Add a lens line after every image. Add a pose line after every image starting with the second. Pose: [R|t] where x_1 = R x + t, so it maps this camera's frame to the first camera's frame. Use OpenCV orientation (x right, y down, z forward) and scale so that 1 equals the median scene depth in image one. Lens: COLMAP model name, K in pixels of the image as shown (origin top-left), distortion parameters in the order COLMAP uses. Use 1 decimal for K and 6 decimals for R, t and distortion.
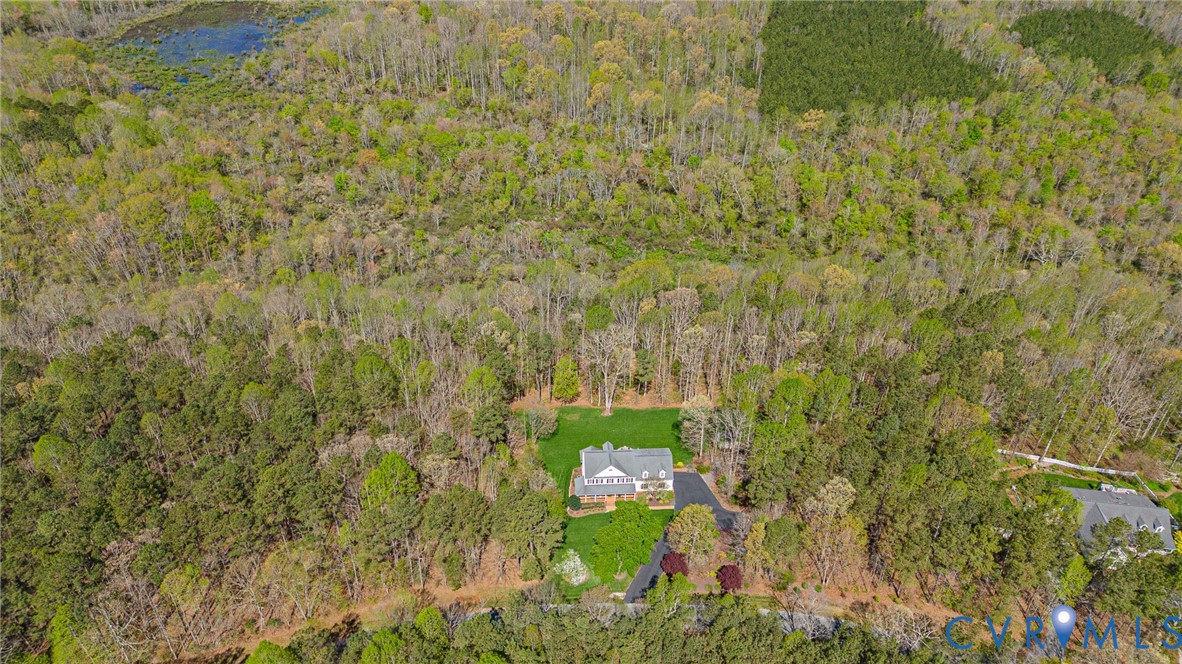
lens RADIAL K [[821.0, 0, 590.6], [0, 821.0, 332.1], [0, 0, 1]] dist [0.081154, -0.050842]
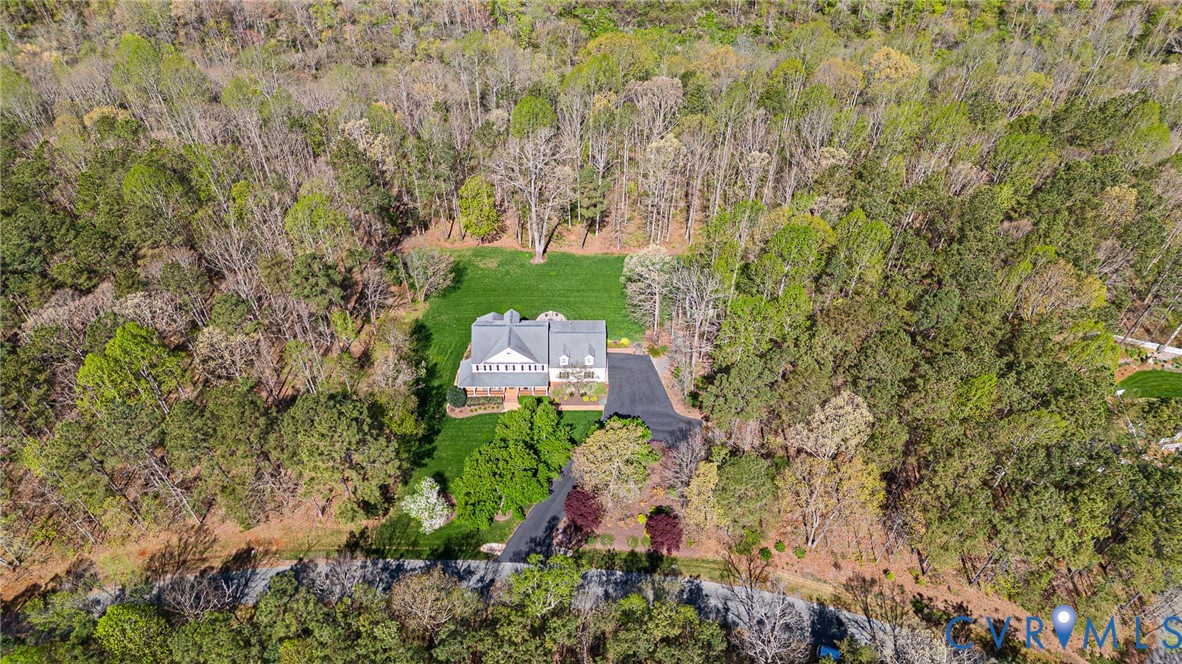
lens RADIAL K [[821.0, 0, 592.2], [0, 821.0, 339.2], [0, 0, 1]] dist [0.081154, -0.050842]
pose [[0.998433, 0.041153, -0.037920, 0.110611], [-0.031268, 0.972248, 0.231856, 0.000089], [0.046410, -0.230307, 0.972011, 0.340818]]
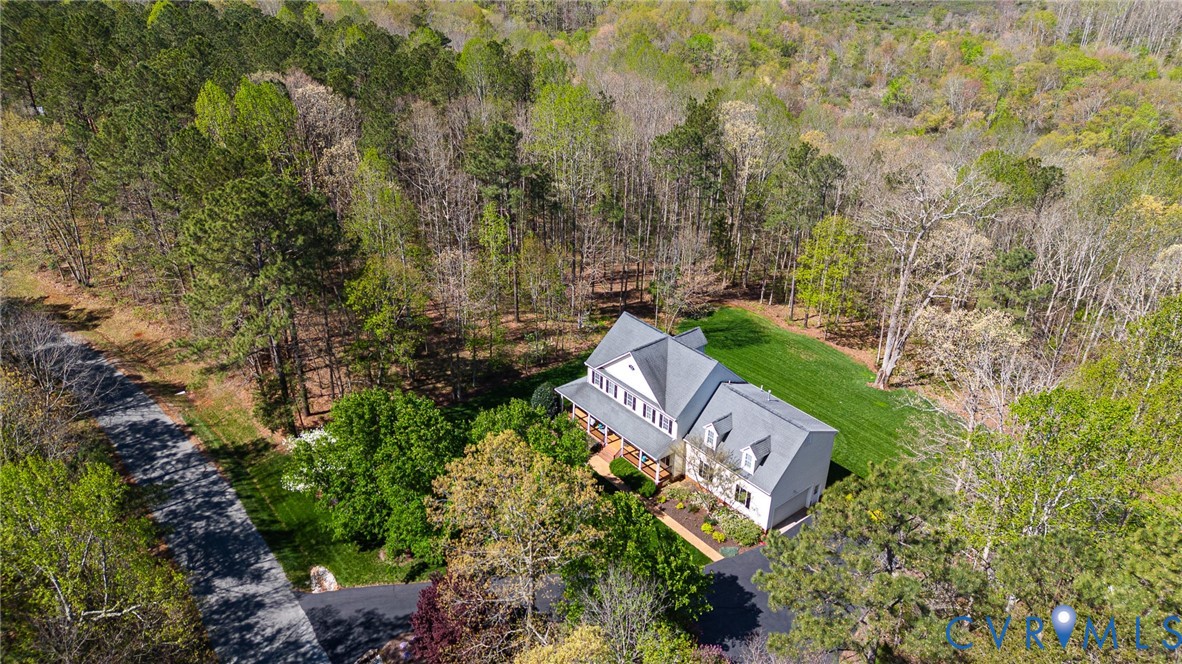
lens RADIAL K [[821.0, 0, 593.0], [0, 821.0, 332.3], [0, 0, 1]] dist [0.081154, -0.050842]
pose [[0.583625, 0.377430, -0.718977, 0.267261], [-0.460324, 0.883181, 0.089965, 0.119988], [0.668942, 0.278456, 0.689187, 0.684218]]
